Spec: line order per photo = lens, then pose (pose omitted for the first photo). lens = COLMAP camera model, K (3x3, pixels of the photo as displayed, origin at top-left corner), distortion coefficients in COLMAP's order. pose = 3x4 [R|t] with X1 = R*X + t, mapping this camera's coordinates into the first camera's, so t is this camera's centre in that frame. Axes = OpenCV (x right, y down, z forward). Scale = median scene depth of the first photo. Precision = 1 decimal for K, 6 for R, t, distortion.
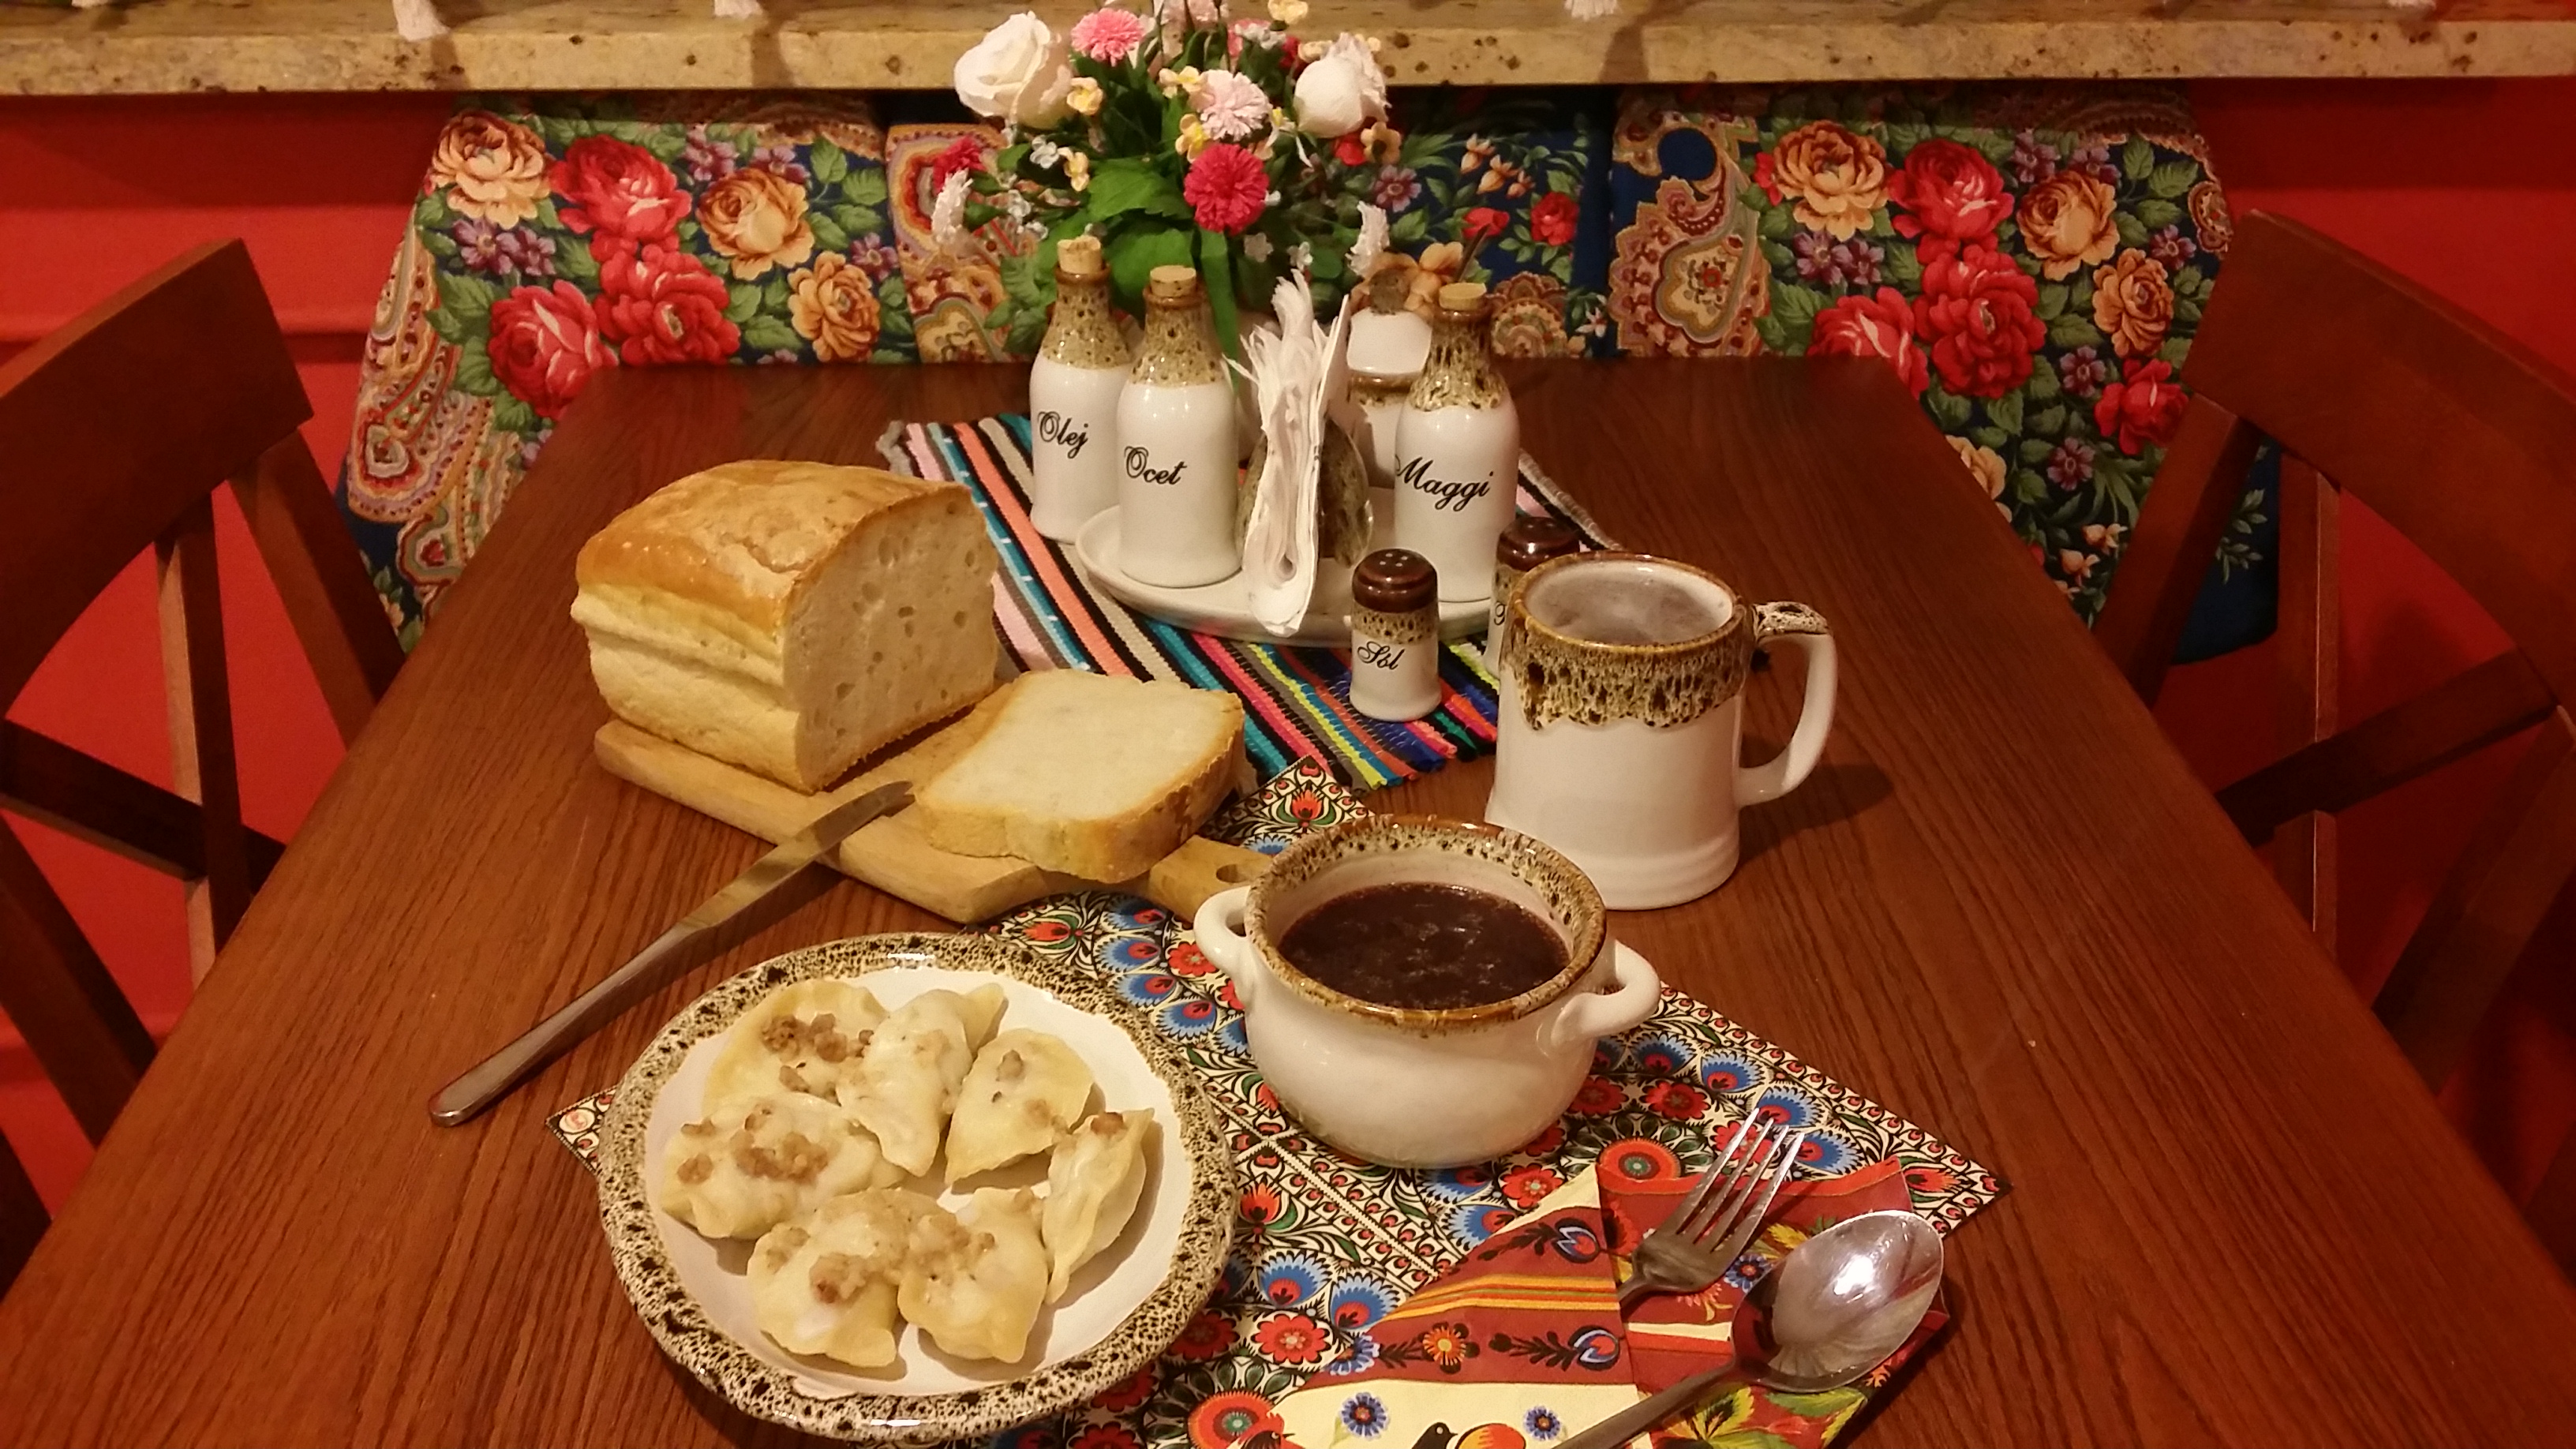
lens RADIAL K [[2372.8, 0, 1280.7], [0, 2372.8, 727.2], [0, 0, 1]] dist [0.095202, -0.274092]
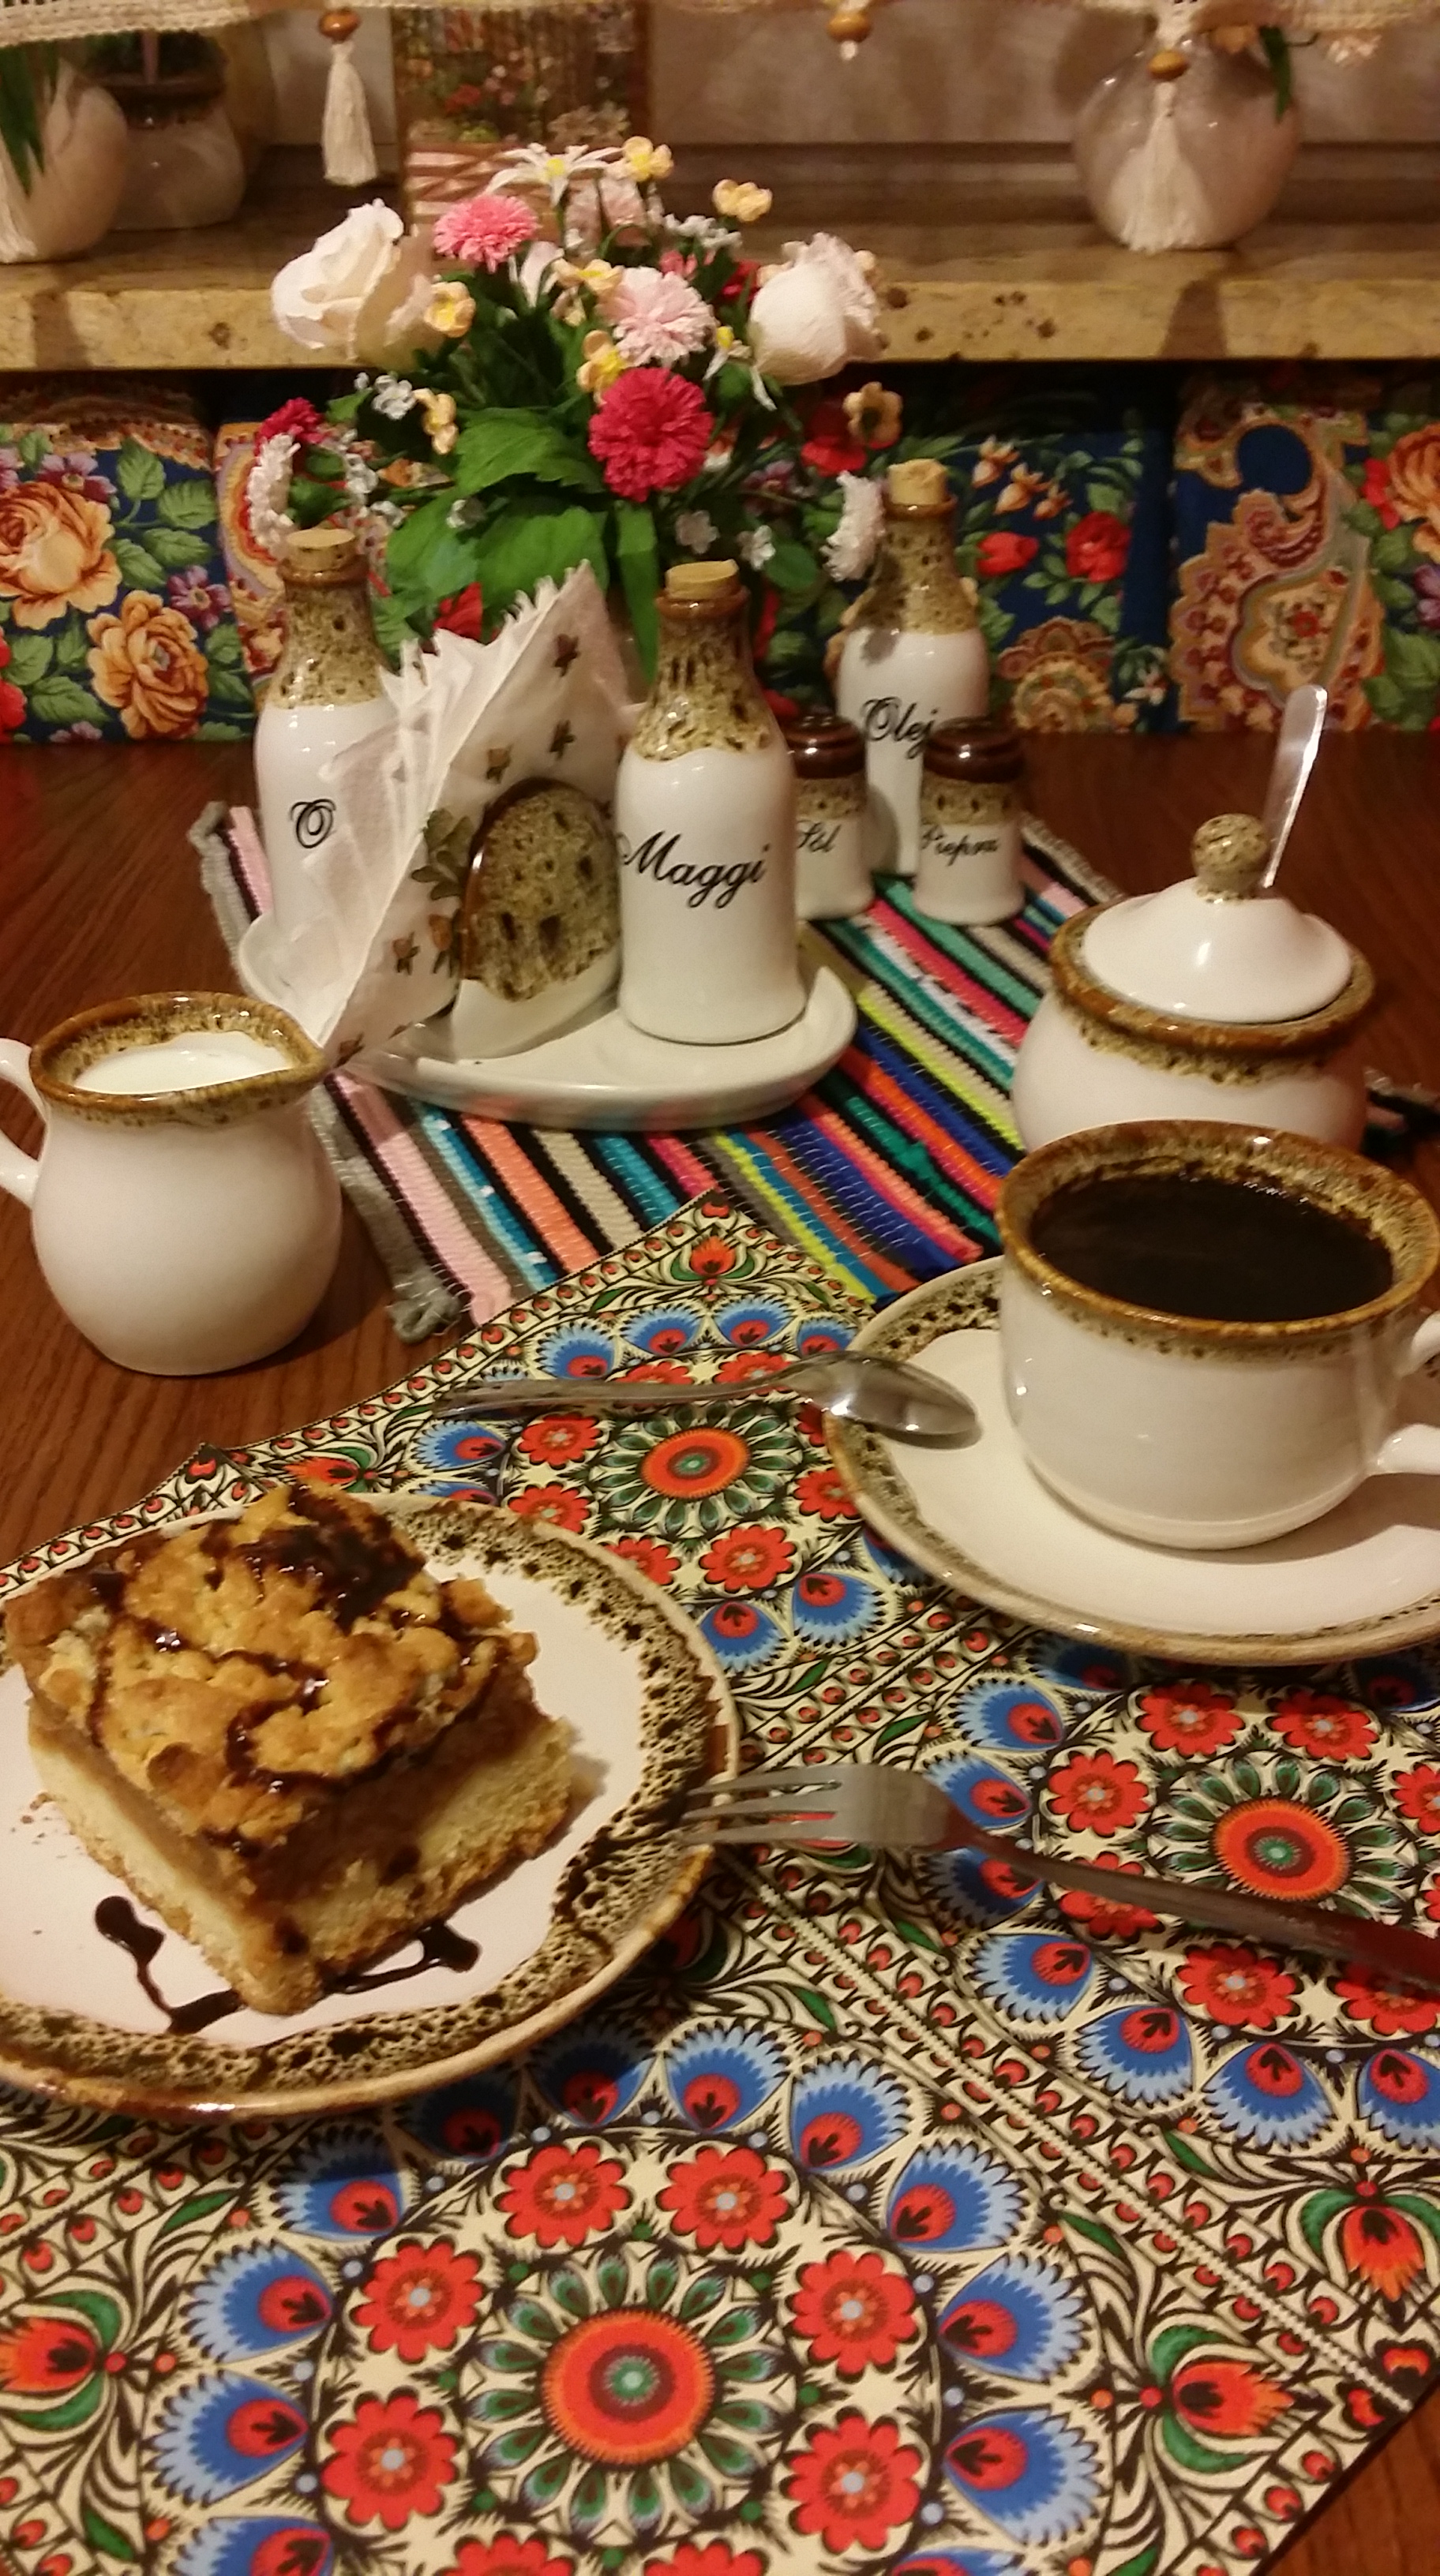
lens RADIAL K [[2304.7, 0, 714.1], [0, 2304.7, 1305.4], [0, 0, 1]] dist [0.073651, -0.223636]
pose [[0.999862, 0.003249, -0.016314, 0.006188], [-0.002794, 0.999609, 0.027833, 0.007126], [0.016398, -0.027784, 0.999479, 0.257912]]
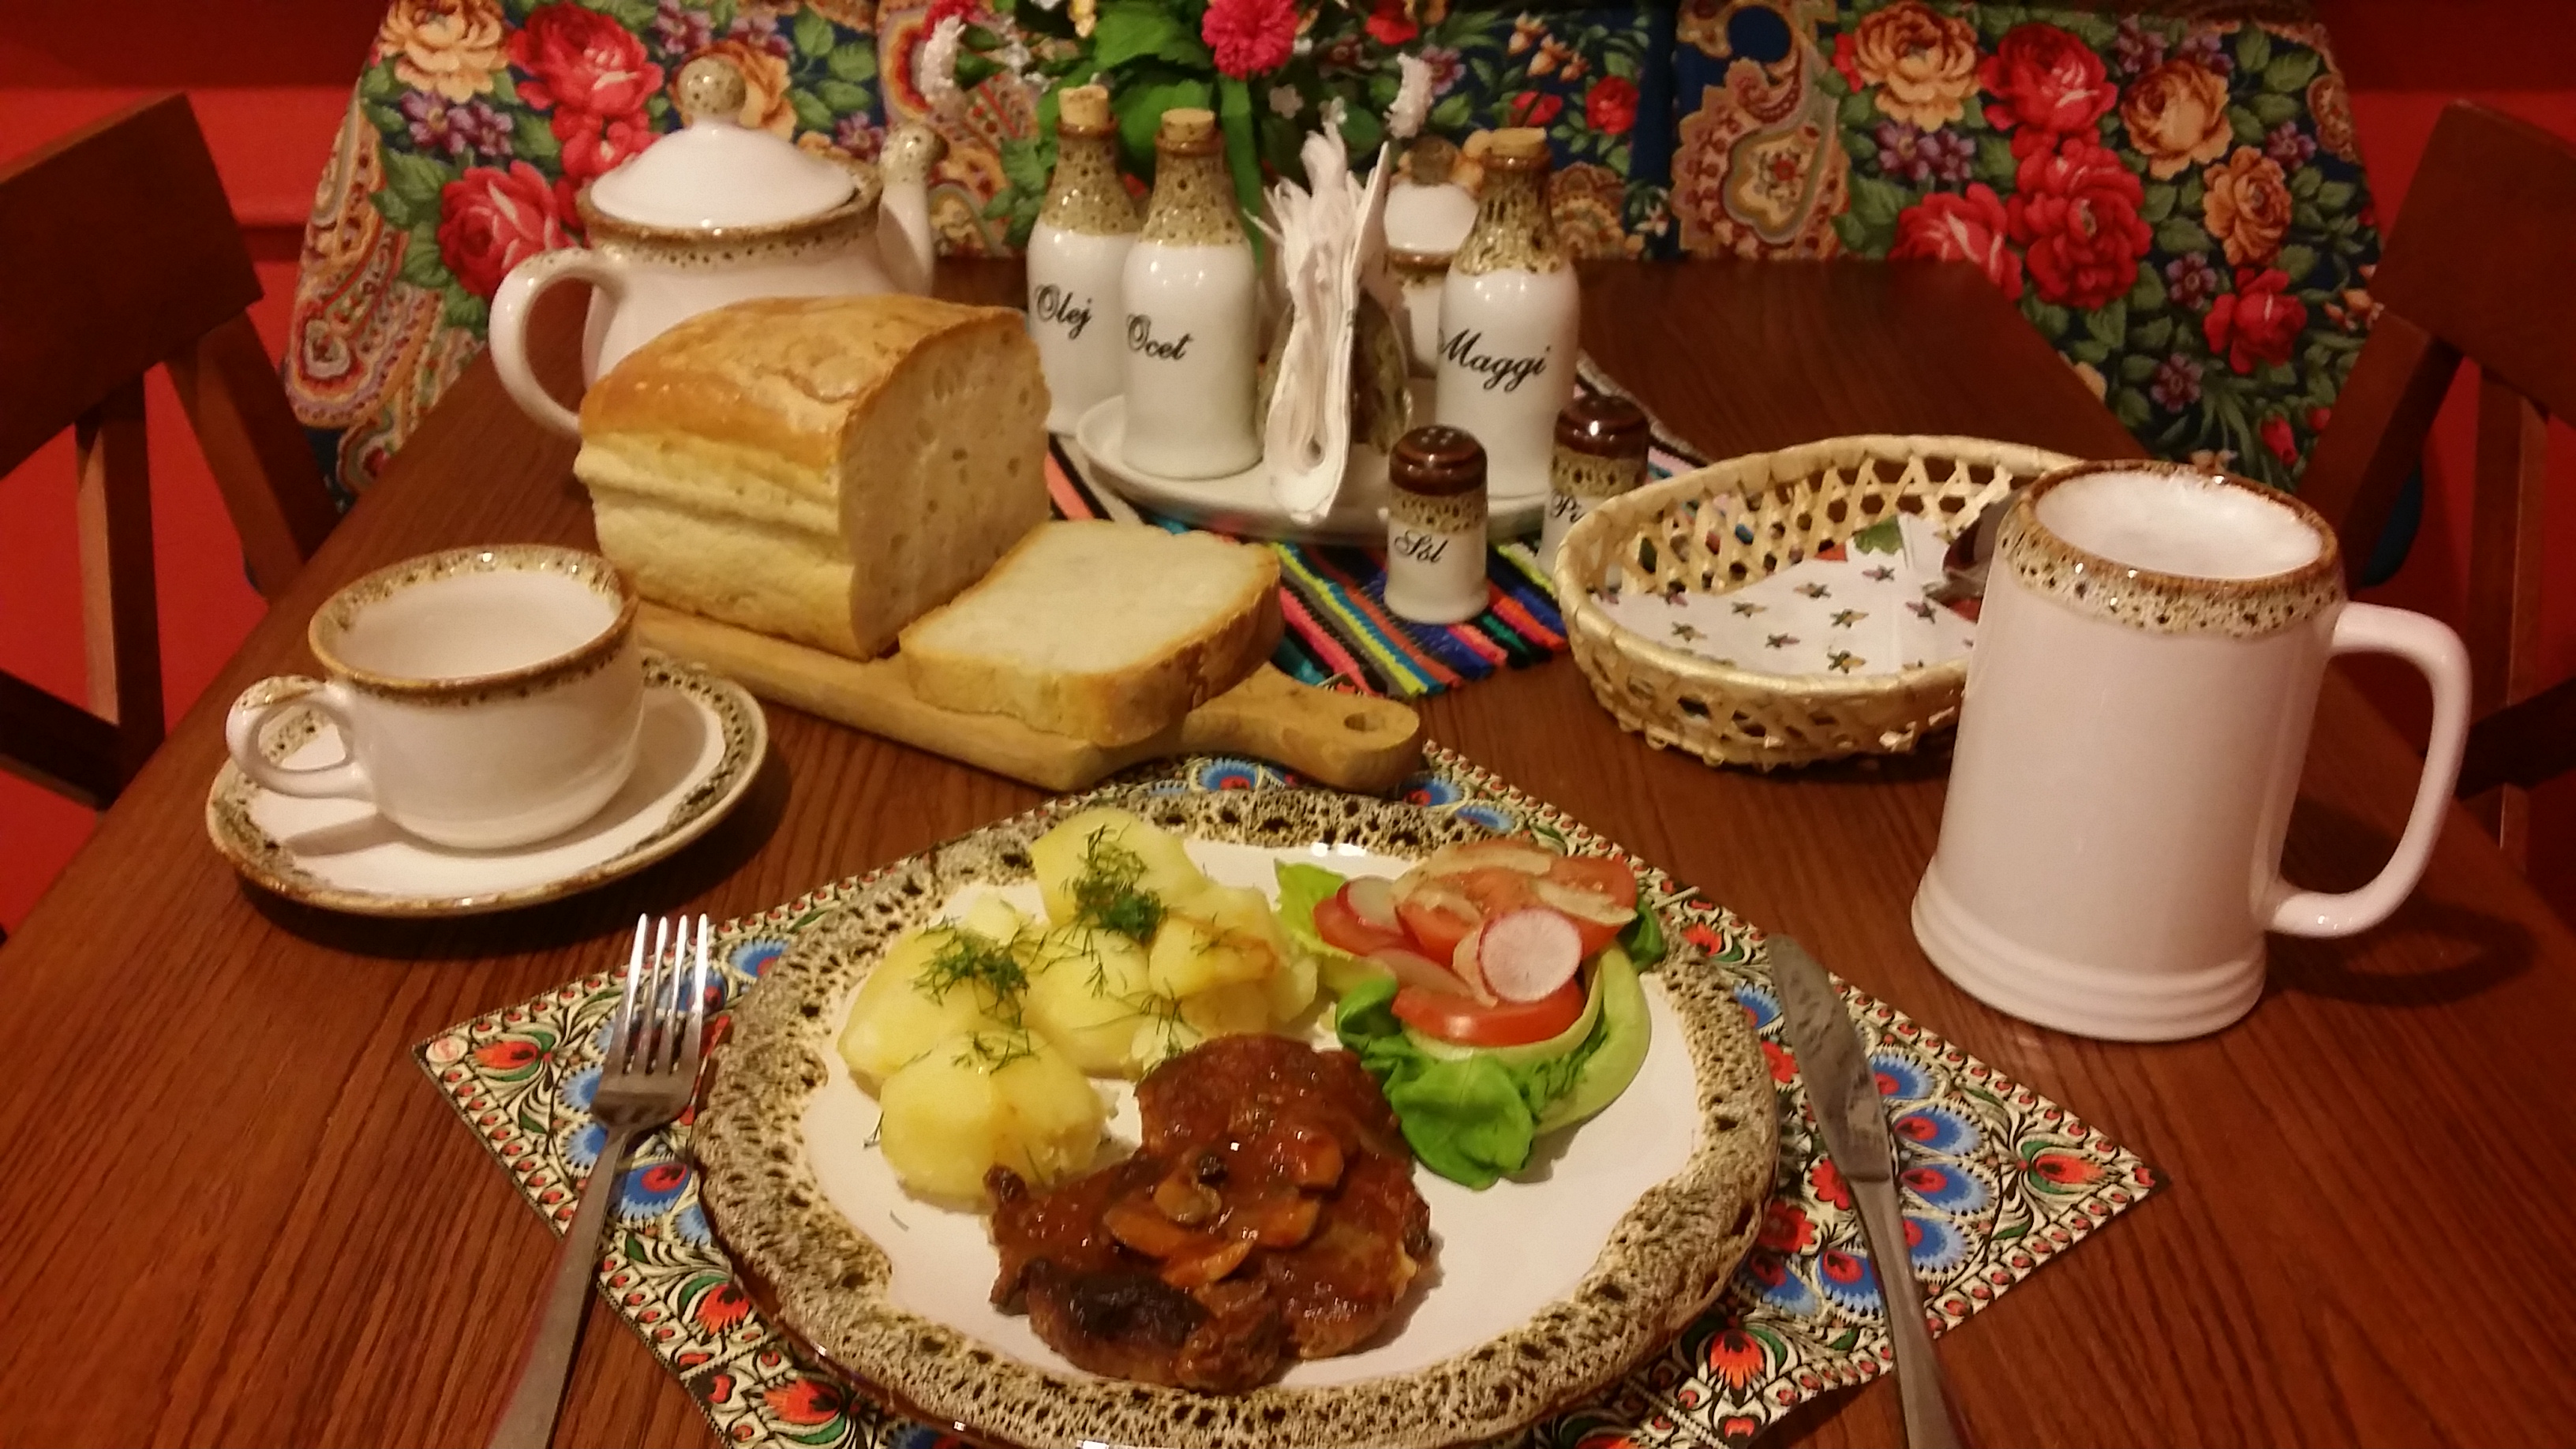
lens RADIAL K [[2343.6, 0, 1286.9], [0, 2343.6, 736.2], [0, 0, 1]] dist [0.081374, -0.238423]
pose [[0.999922, 0.011063, -0.005830, -0.000963], [-0.011083, 0.999933, -0.003423, 0.031615], [0.005791, 0.003488, 0.999977, 0.104062]]
